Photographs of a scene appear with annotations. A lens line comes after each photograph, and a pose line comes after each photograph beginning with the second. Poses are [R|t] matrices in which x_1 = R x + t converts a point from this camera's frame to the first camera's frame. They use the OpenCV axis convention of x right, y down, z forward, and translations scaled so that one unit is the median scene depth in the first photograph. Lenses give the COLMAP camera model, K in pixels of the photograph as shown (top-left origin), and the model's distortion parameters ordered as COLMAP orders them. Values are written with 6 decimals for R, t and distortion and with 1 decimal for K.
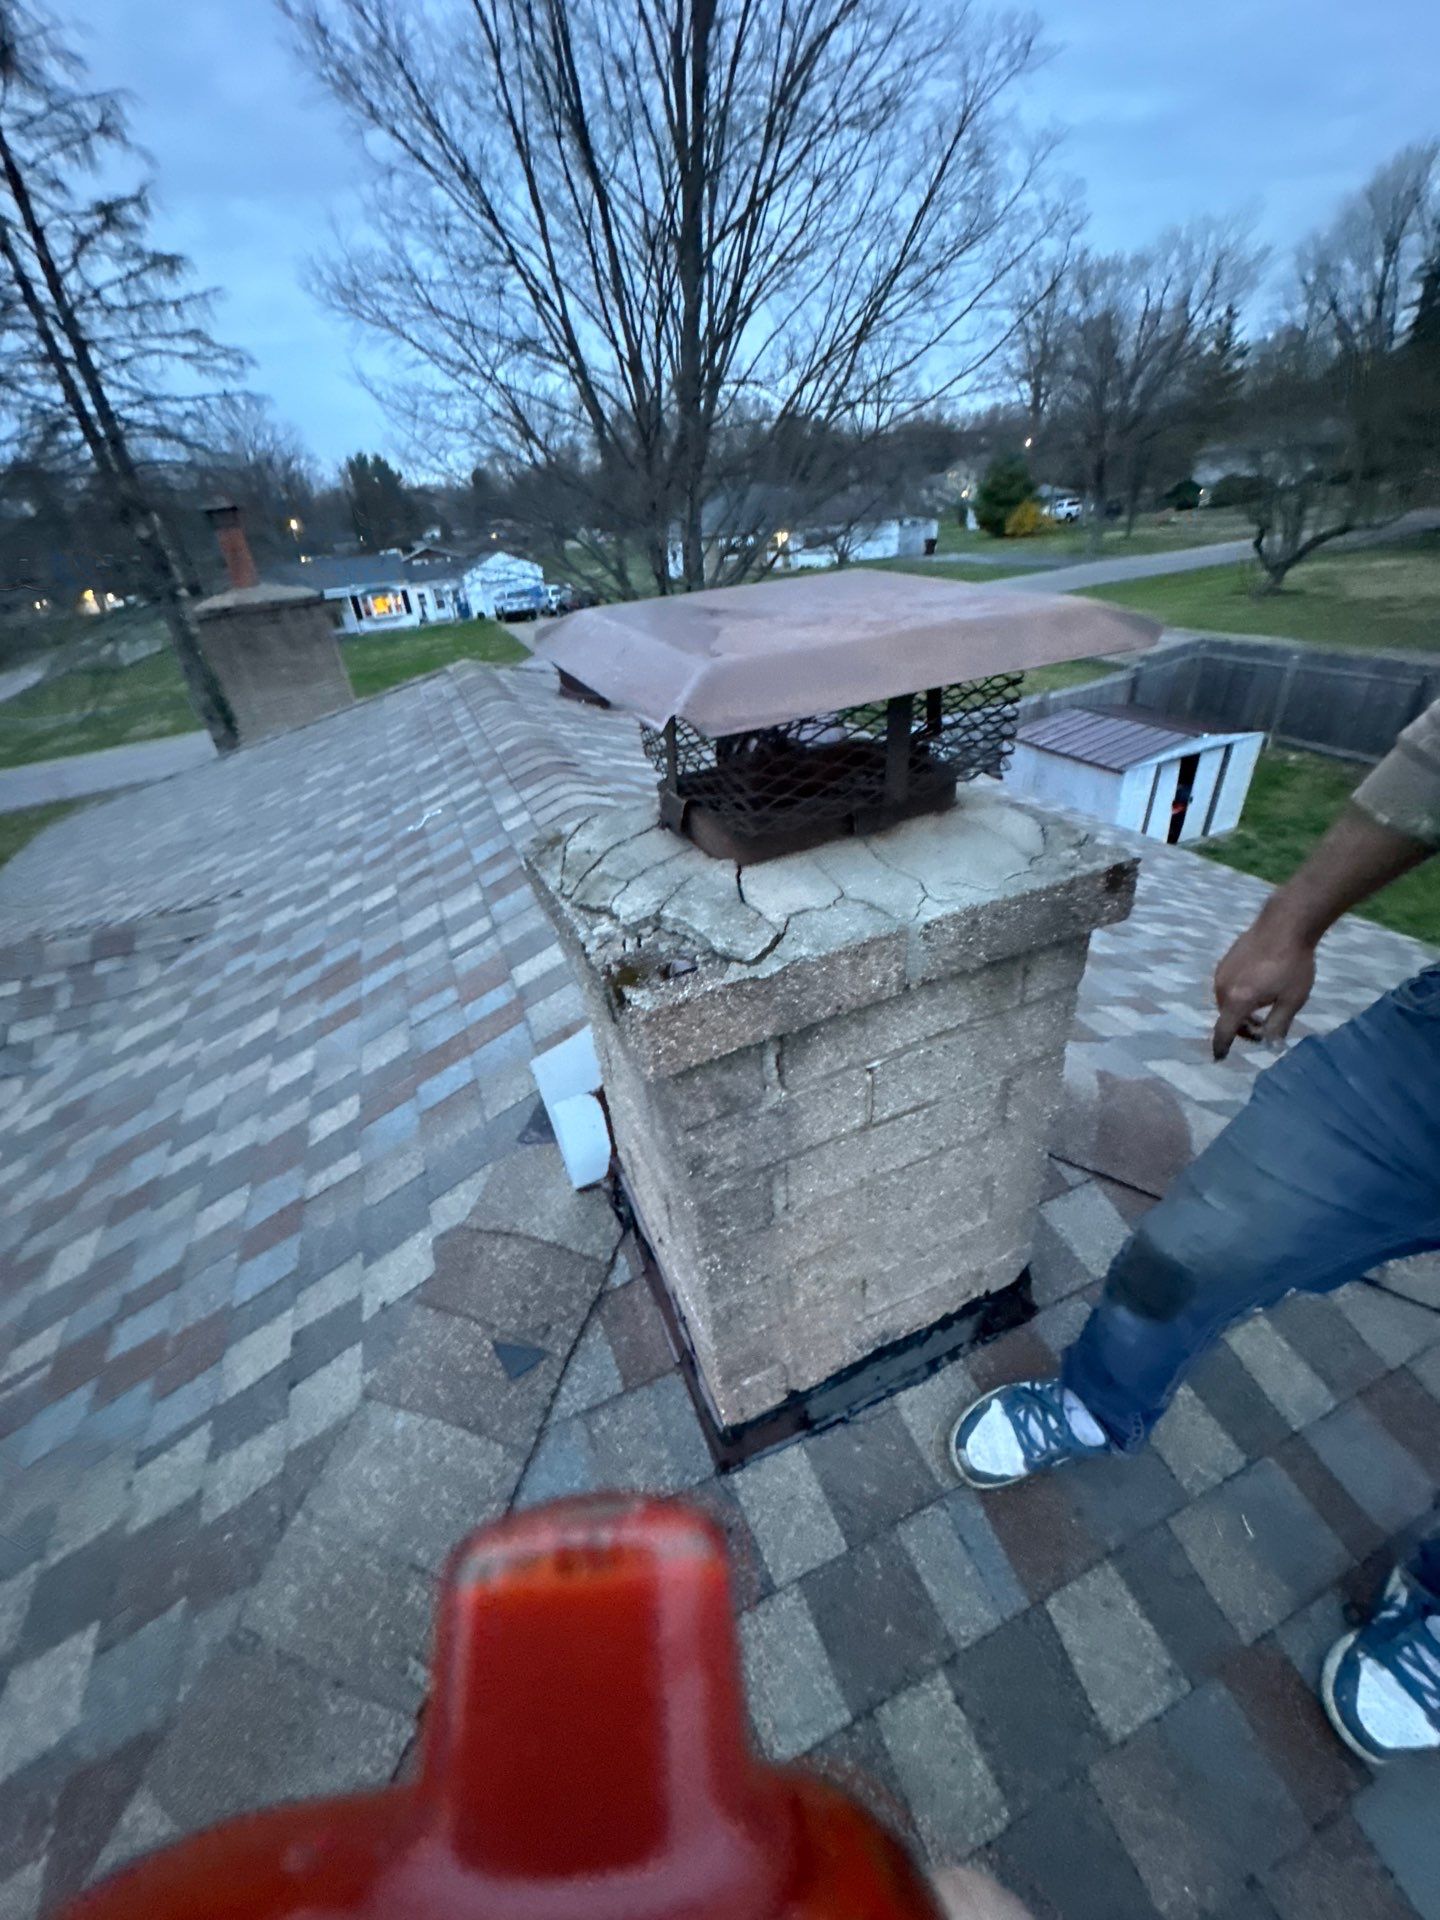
lens RADIAL K [[765.6, 0, 720.0], [0, 765.6, 960.0], [0, 0, 1]] dist [0.001612, -0.000200]
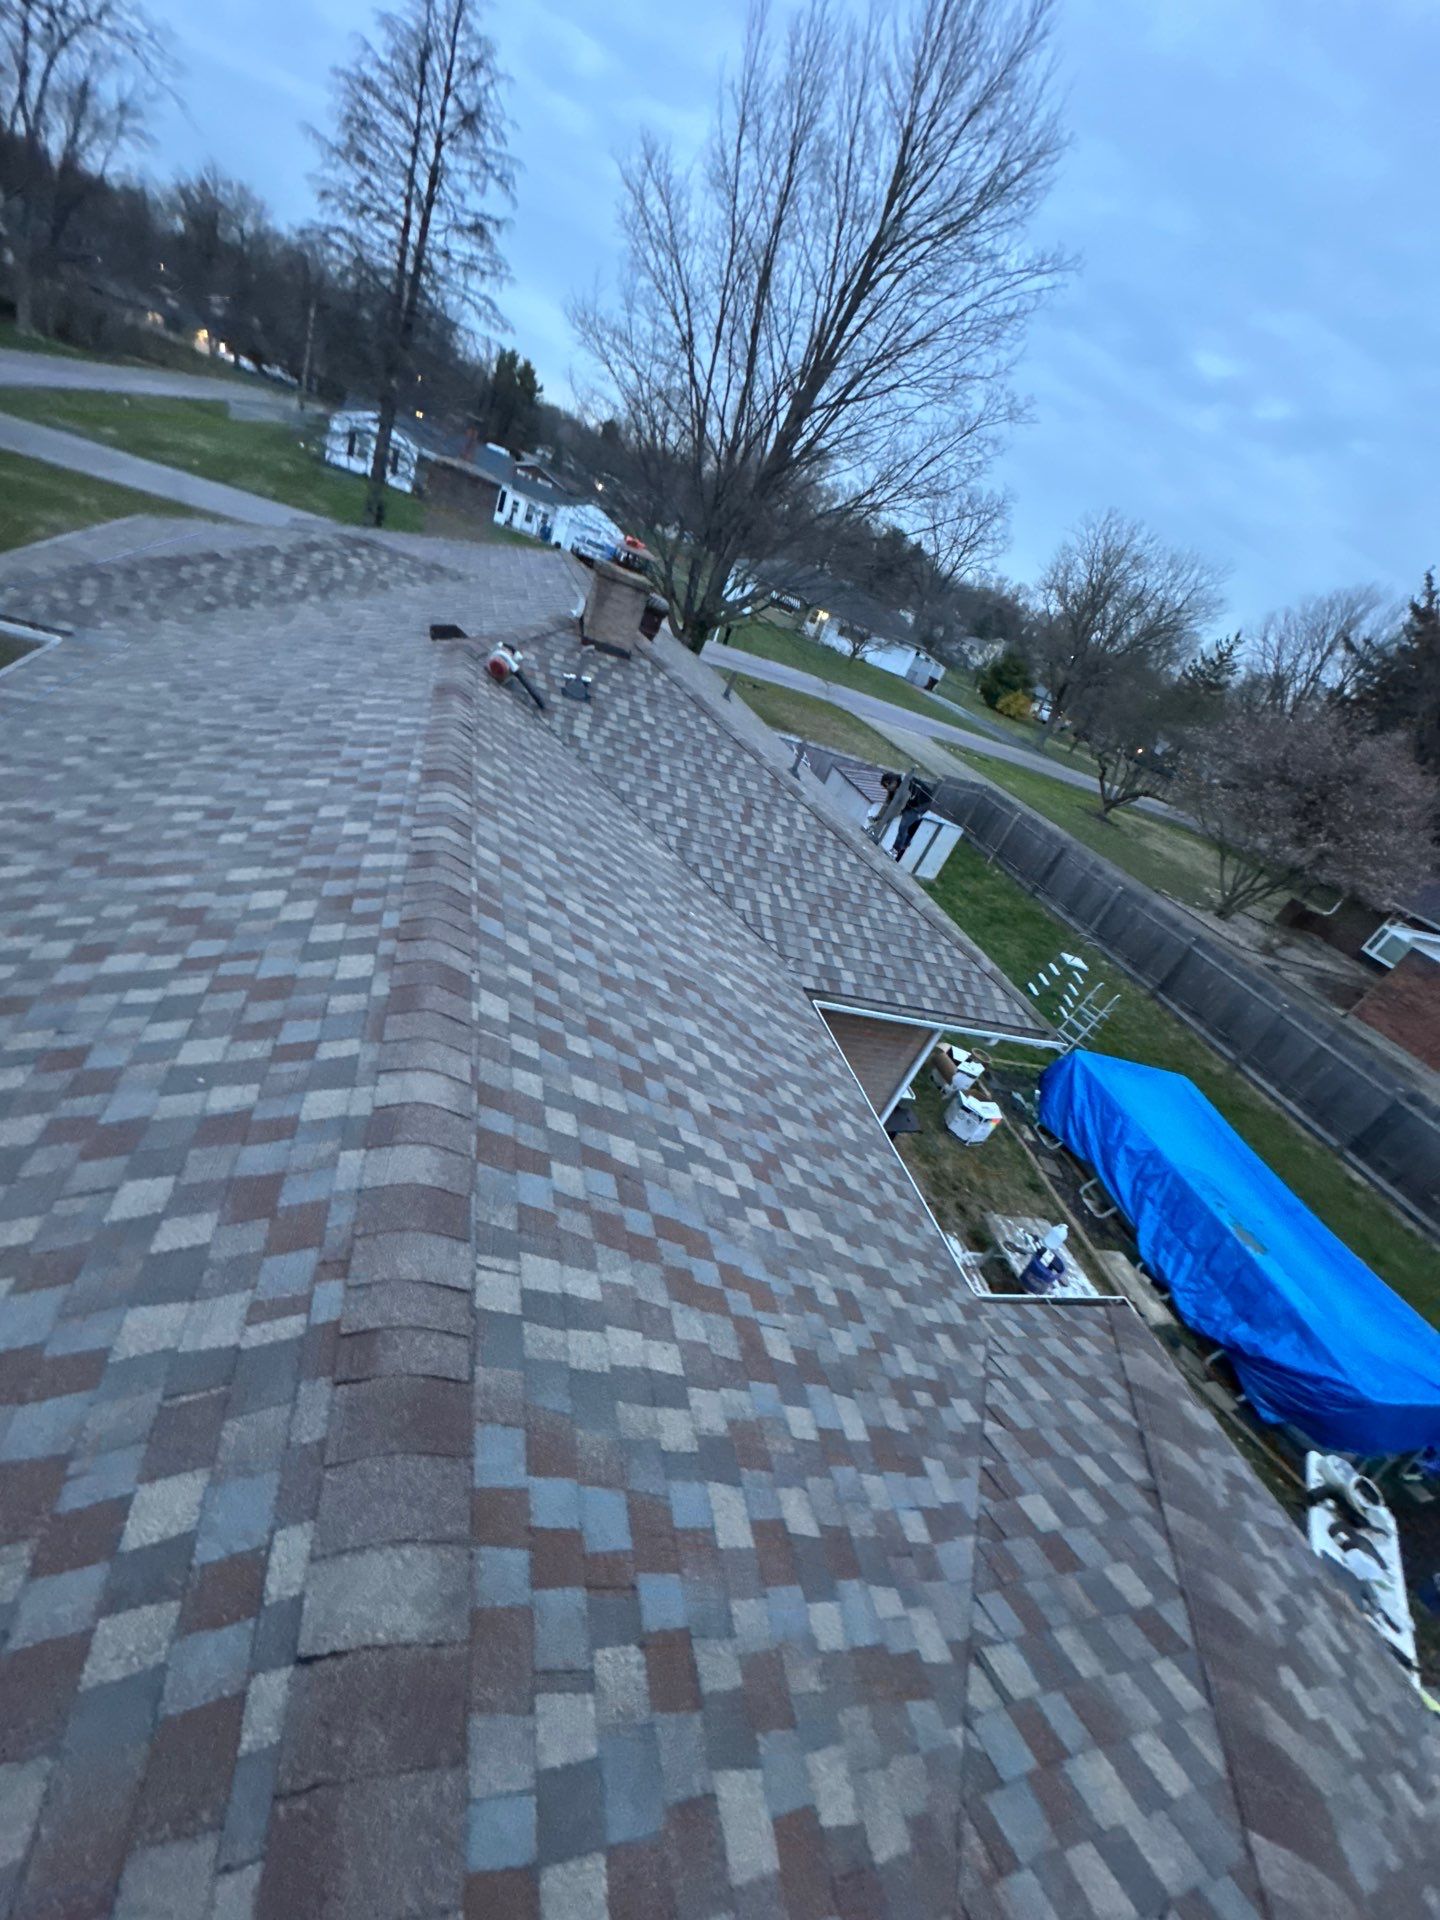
lens RADIAL K [[765.6, 0, 720.0], [0, 765.6, 960.0], [0, 0, 1]] dist [0.001612, -0.000200]
pose [[0.893210, 0.434349, 0.116264, 0.035094], [-0.429315, 0.900694, -0.066630, 0.071534], [-0.133659, 0.009601, 0.990981, -0.140685]]
